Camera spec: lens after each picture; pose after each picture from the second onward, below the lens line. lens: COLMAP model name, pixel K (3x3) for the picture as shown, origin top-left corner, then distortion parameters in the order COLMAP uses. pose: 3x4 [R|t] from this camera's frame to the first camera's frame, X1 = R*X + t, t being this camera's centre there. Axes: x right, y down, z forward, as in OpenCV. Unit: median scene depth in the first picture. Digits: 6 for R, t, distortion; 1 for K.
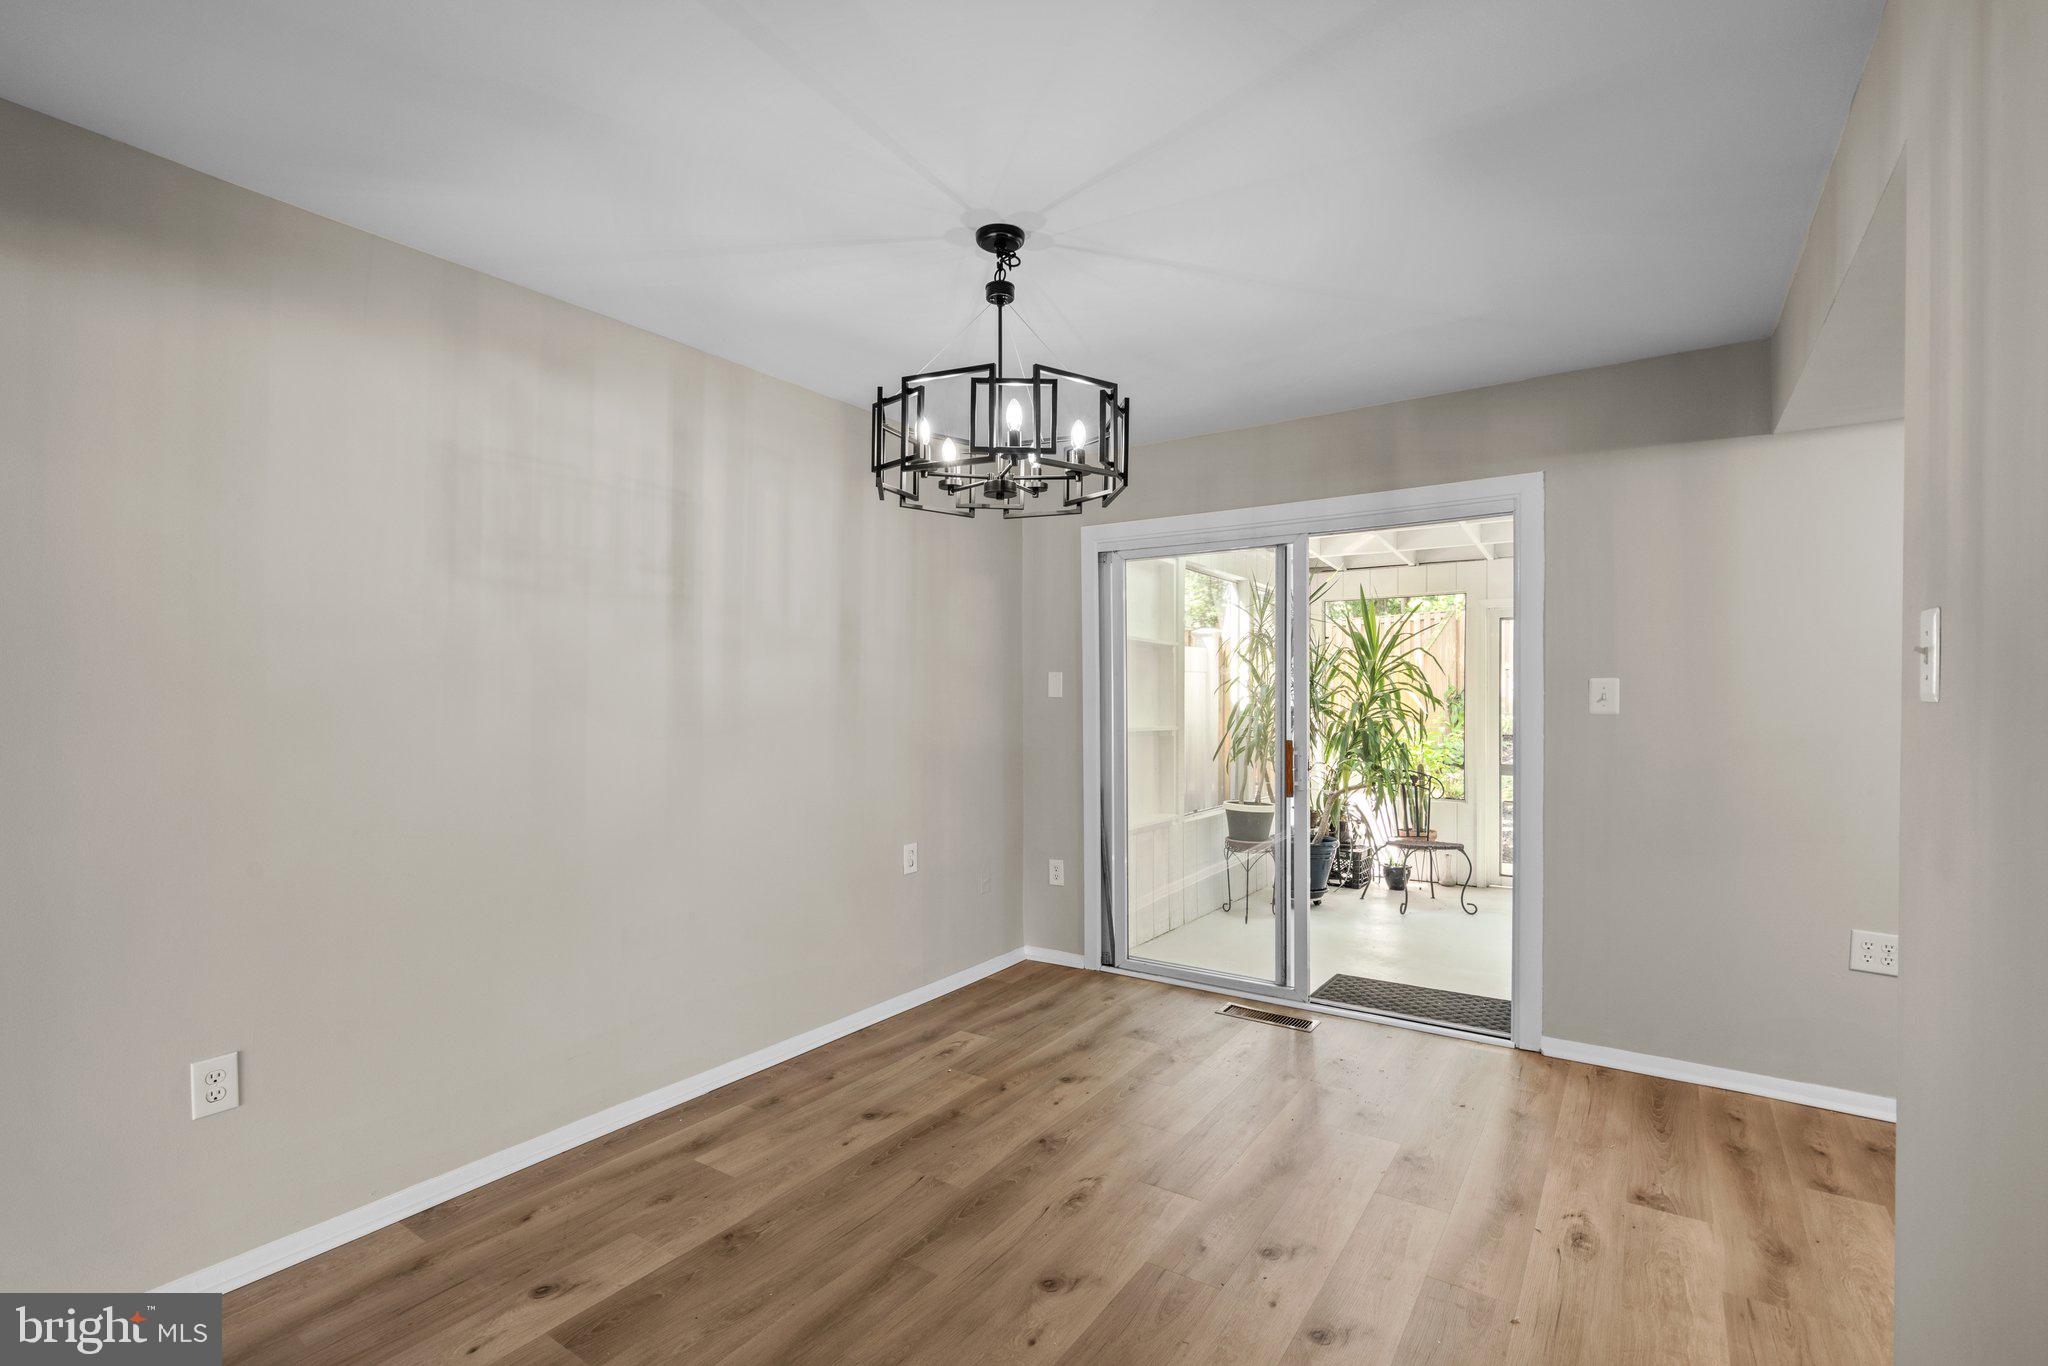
lens RADIAL K [[929.0, 0, 1009.7], [0, 929.0, 709.8], [0, 0, 1]] dist [-0.002320, 0.001096]
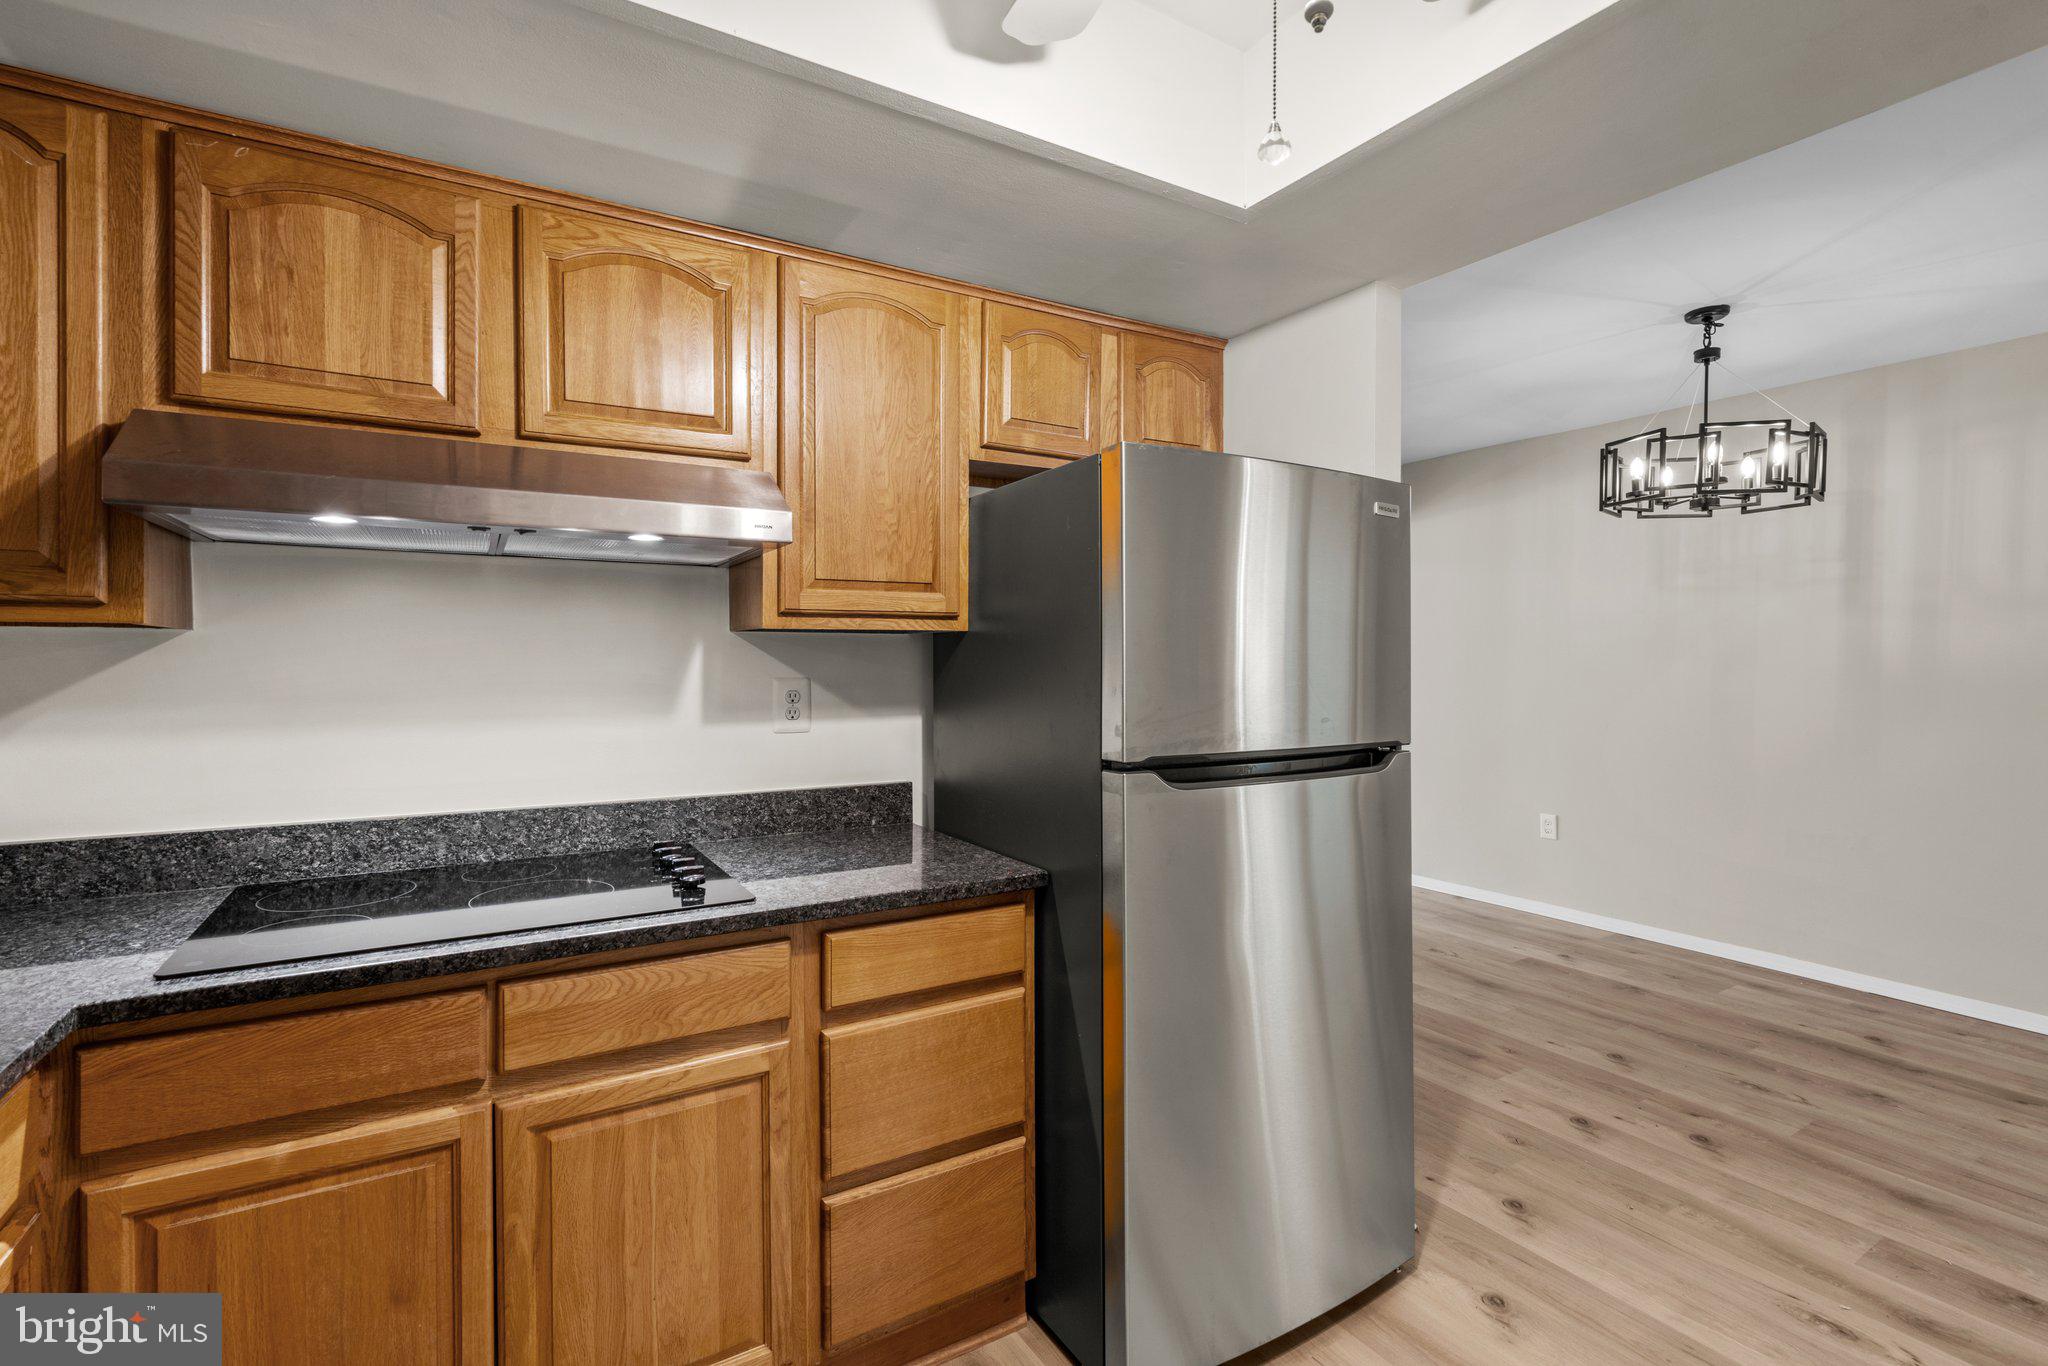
lens RADIAL K [[929.5, 0, 1021.6], [0, 929.5, 665.3], [0, 0, 1]] dist [-0.002733, 0.000775]
pose [[-0.402859, 0.009180, -0.915216, 1.239343], [-0.009119, 0.999860, 0.014043, -0.012376], [0.915217, 0.014003, -0.402718, 0.502033]]
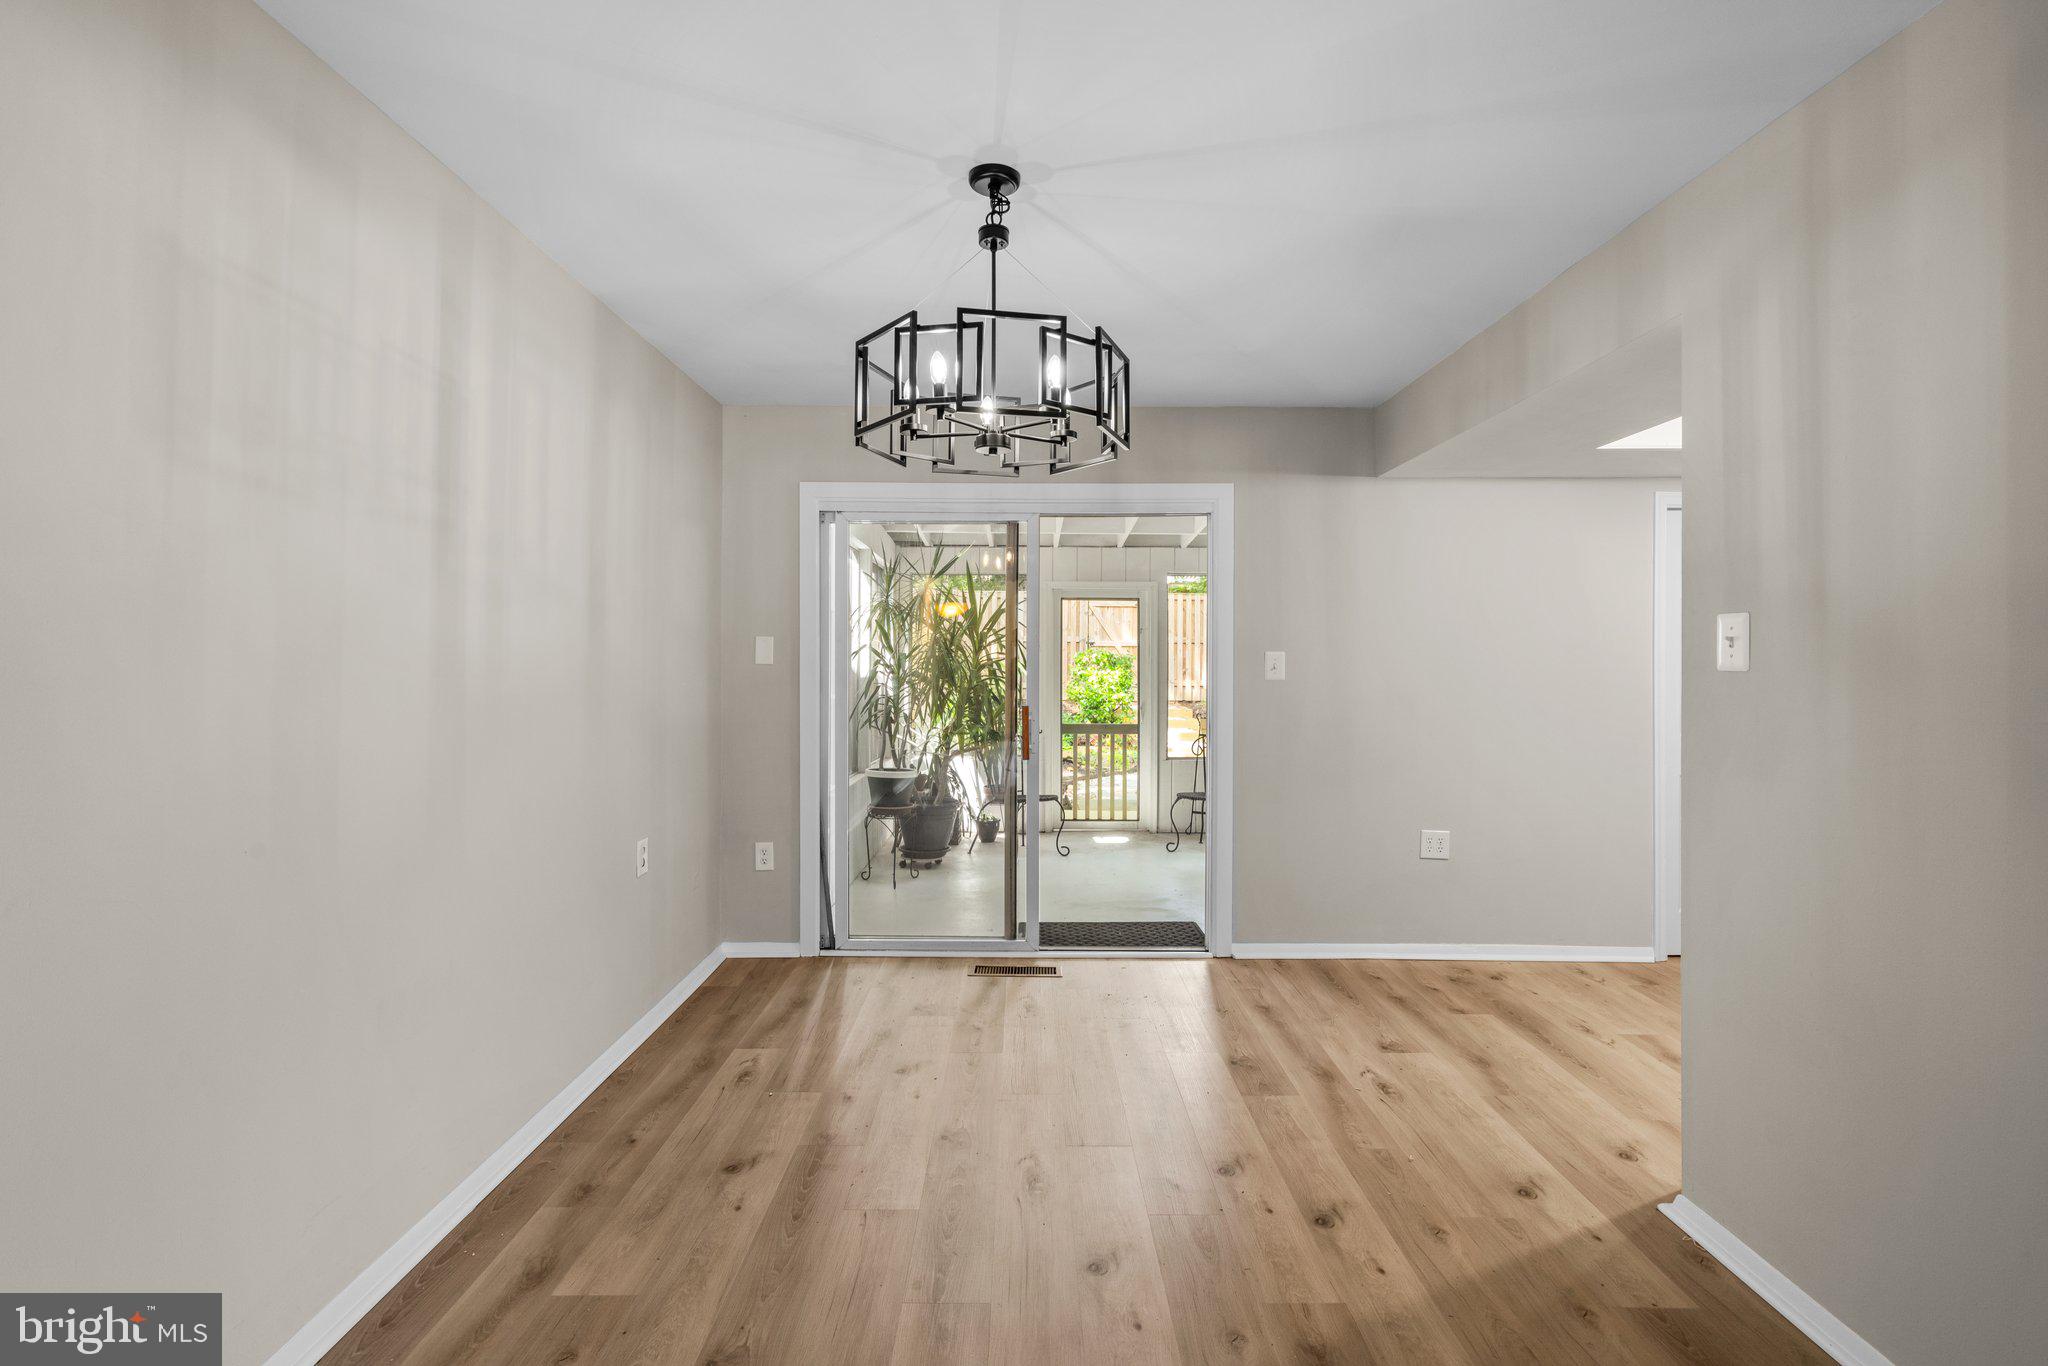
lens RADIAL K [[929.5, 0, 1021.6], [0, 929.5, 665.3], [0, 0, 1]] dist [-0.002733, 0.000775]
pose [[0.824790, 0.004340, 0.565423, -0.401083], [0.002828, 0.999926, -0.011800, -0.001483], [-0.565432, 0.011331, 0.824717, 0.162741]]
